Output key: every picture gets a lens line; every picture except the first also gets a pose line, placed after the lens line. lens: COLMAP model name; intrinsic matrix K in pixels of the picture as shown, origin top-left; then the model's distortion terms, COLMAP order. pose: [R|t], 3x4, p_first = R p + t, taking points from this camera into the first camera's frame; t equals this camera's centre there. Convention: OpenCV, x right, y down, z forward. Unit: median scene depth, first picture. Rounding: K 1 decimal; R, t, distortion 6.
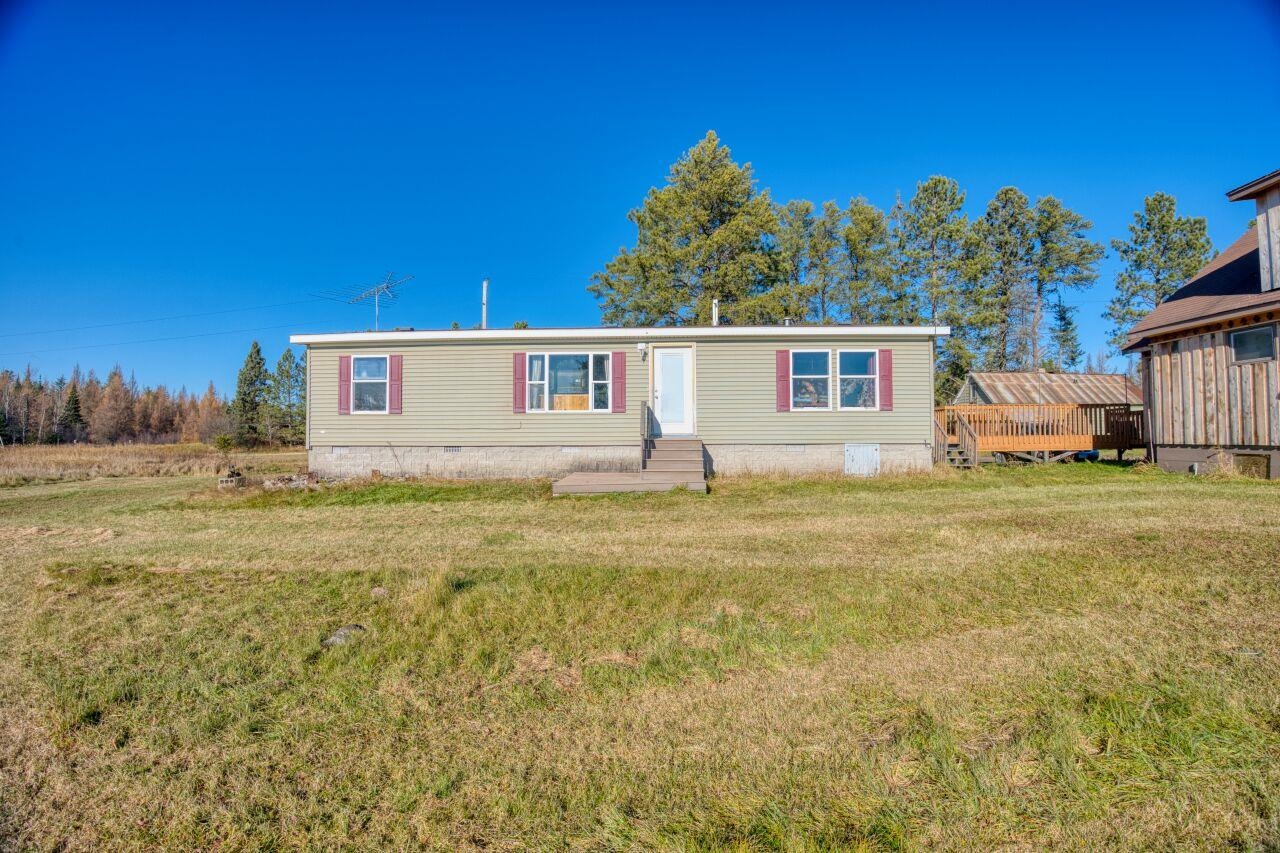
lens RADIAL K [[525.1, 0, 640.0], [0, 525.1, 426.5], [0, 0, 1]] dist [-0.051725, 0.000259]
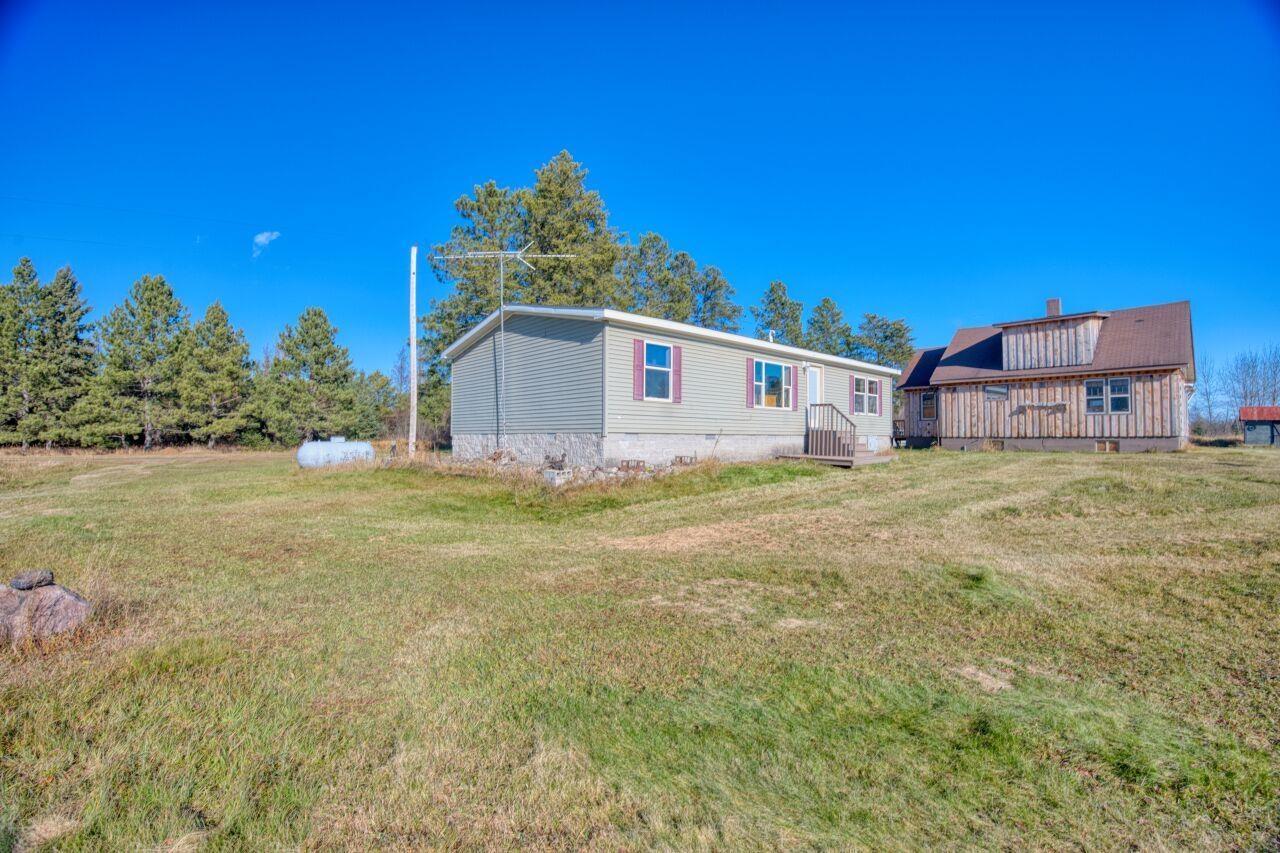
lens RADIAL K [[525.1, 0, 640.0], [0, 525.1, 426.5], [0, 0, 1]] dist [-0.051725, 0.000259]
pose [[0.734317, 0.020742, 0.678490, -1.319571], [-0.015859, 0.999784, -0.013400, 0.040950], [-0.678621, -0.000920, 0.734488, 0.297874]]
